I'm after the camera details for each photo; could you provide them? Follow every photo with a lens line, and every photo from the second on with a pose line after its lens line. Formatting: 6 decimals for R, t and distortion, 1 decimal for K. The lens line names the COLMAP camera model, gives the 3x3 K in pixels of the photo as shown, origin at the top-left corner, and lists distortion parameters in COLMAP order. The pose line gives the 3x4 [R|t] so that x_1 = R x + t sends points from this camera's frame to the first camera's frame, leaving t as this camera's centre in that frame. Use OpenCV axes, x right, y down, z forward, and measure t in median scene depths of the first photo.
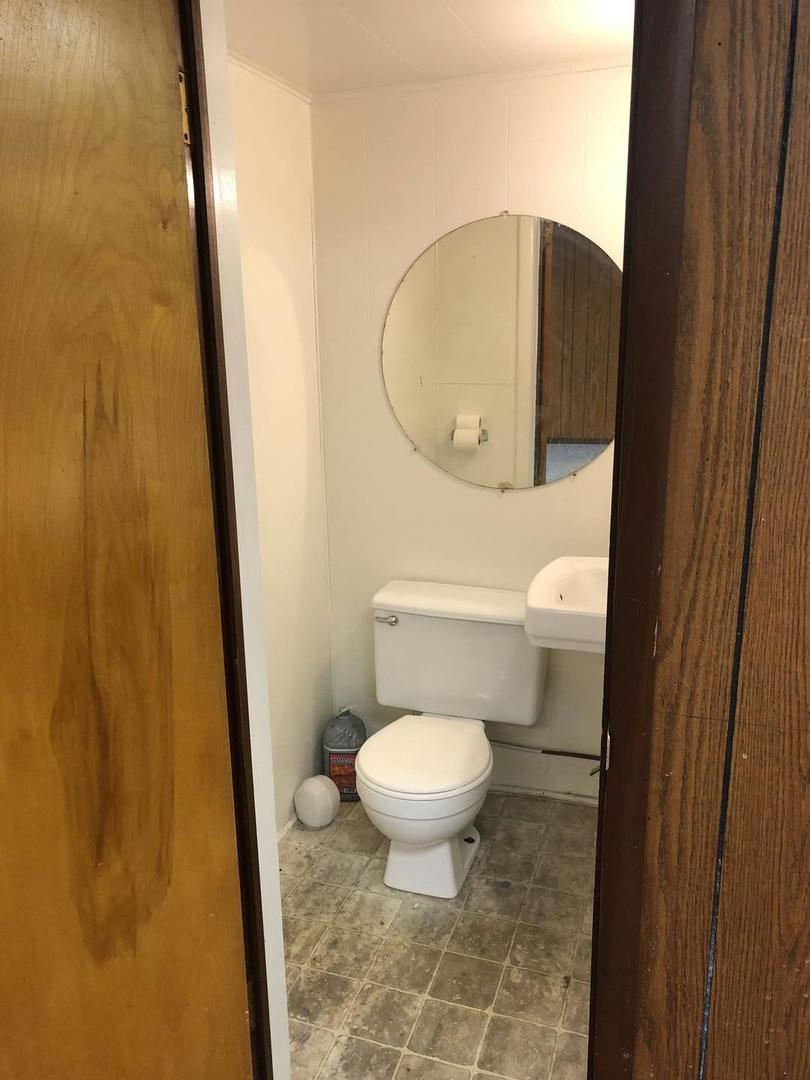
lens RADIAL K [[878.7, 0, 407.4], [0, 878.7, 536.6], [0, 0, 1]] dist [0.011534, -0.005230]
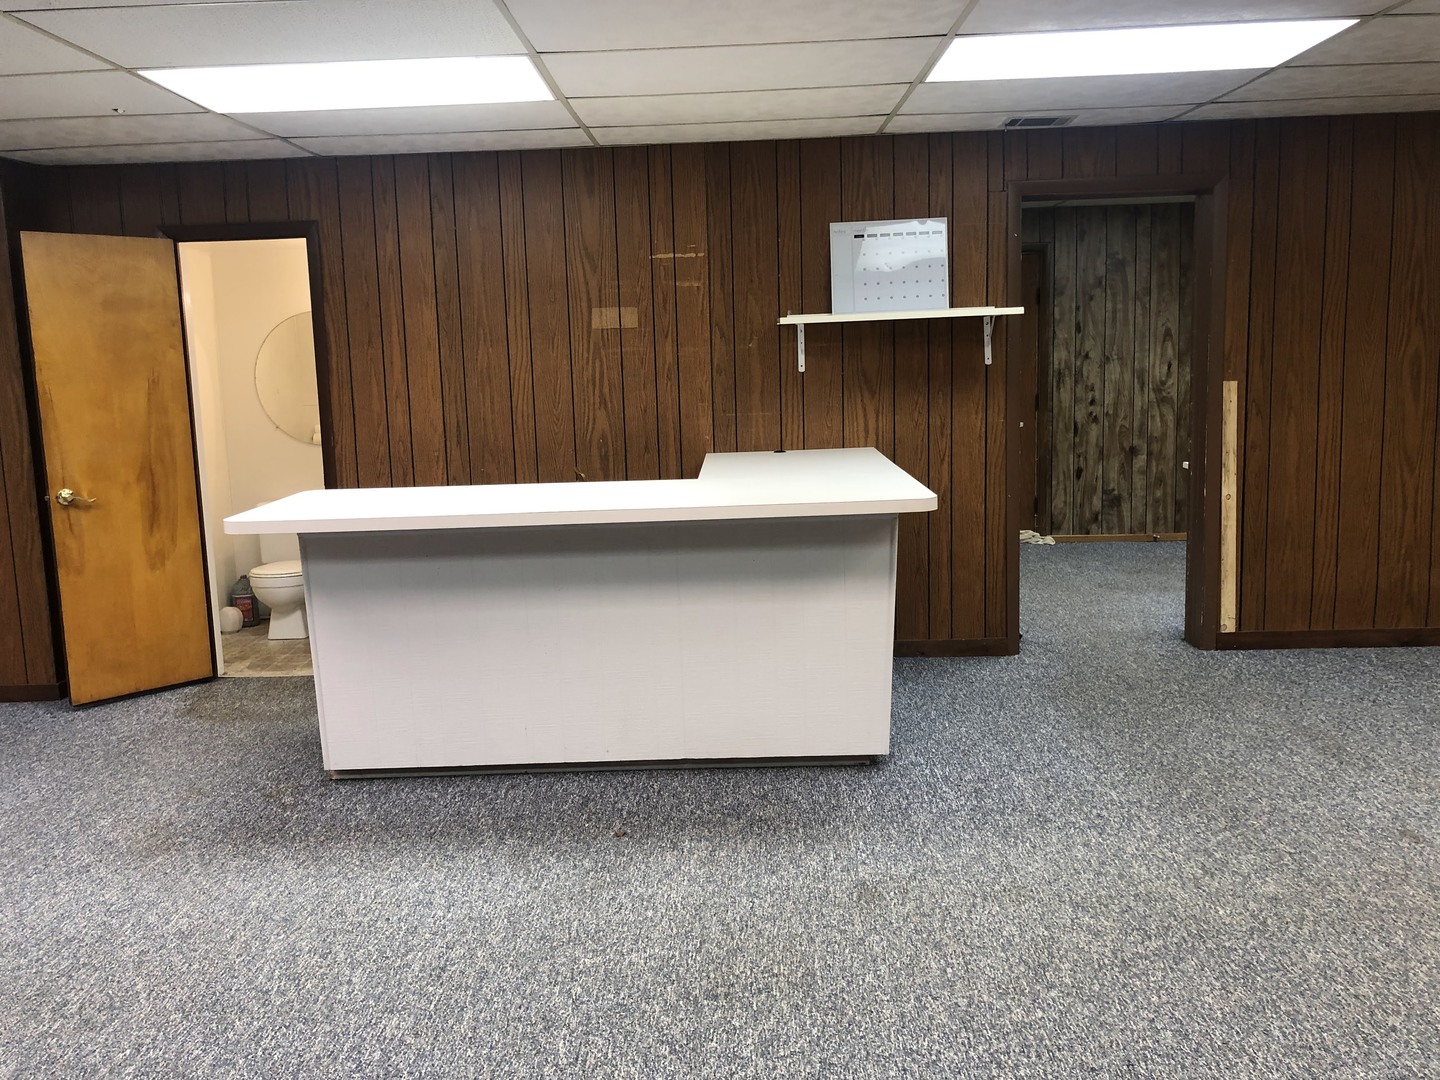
lens RADIAL K [[1171.6, 0, 721.5], [0, 1171.6, 536.0], [0, 0, 1]] dist [0.011534, -0.005230]
pose [[0.950922, -0.054219, 0.304642, 0.274828], [0.094491, 0.988383, -0.119042, 1.057037], [-0.294649, 0.141985, 0.944998, -3.378653]]
